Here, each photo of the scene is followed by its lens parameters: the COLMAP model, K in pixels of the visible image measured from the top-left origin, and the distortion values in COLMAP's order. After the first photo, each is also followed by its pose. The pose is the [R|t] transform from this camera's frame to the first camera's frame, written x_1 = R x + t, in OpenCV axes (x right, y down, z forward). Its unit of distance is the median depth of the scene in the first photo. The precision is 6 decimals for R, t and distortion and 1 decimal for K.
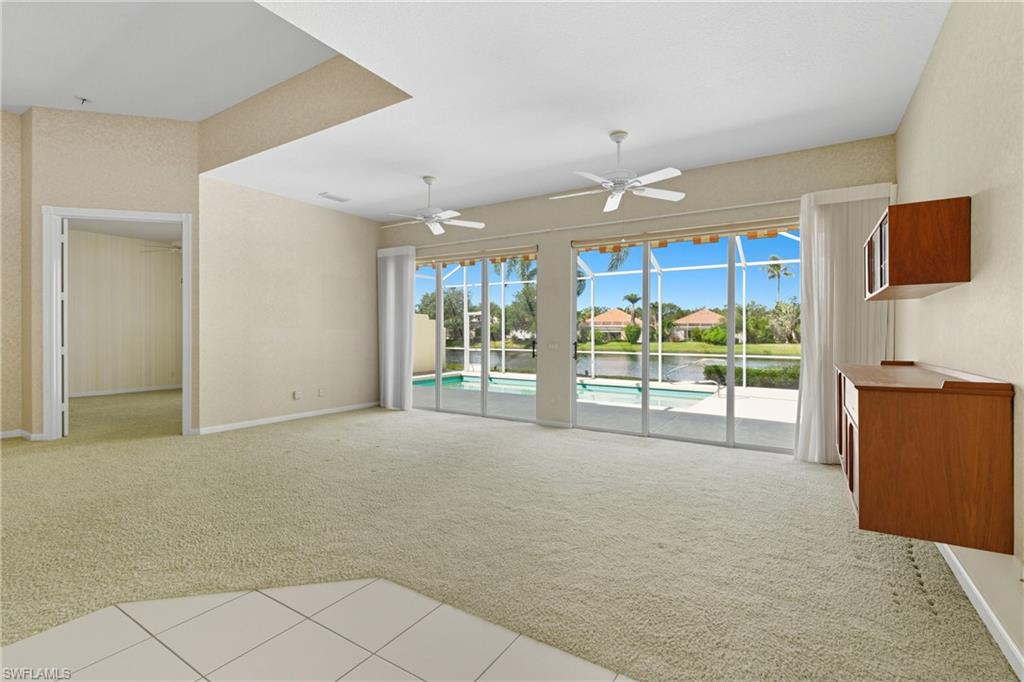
lens RADIAL K [[466.7, 0, 498.8], [0, 466.7, 336.0], [0, 0, 1]] dist [0.000271, 0.000092]
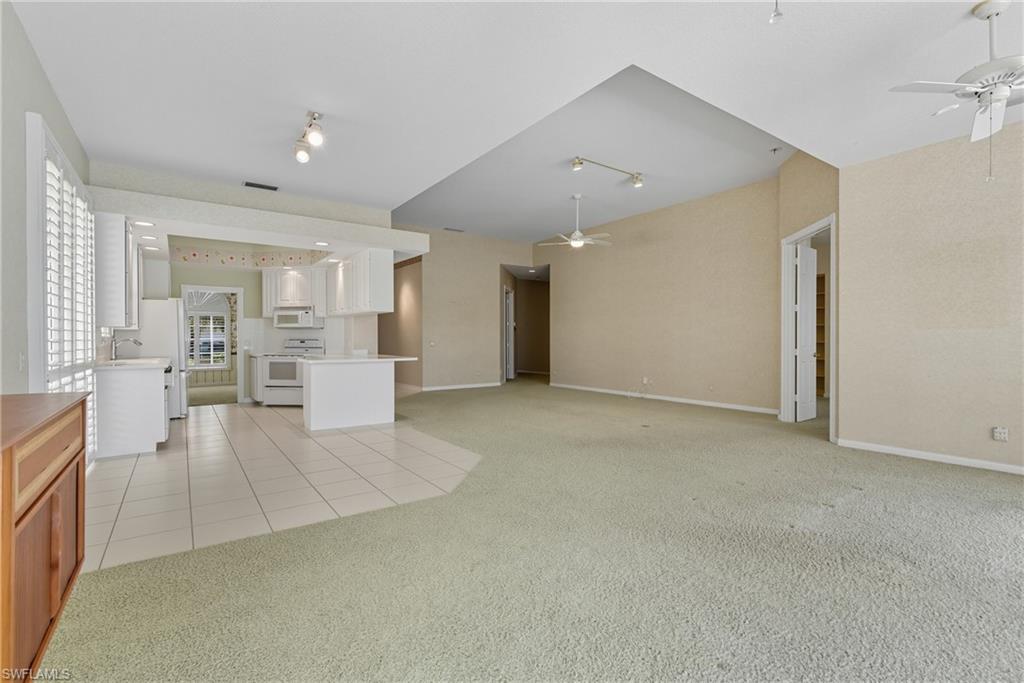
lens RADIAL K [[463.5, 0, 514.5], [0, 463.5, 339.5], [0, 0, 1]] dist [-0.000263, -0.000012]
pose [[-0.355562, 0.001001, -0.934652, 0.189530], [-0.001885, 0.999997, 0.001788, -0.000751], [0.934651, 0.002397, -0.355559, 0.298604]]
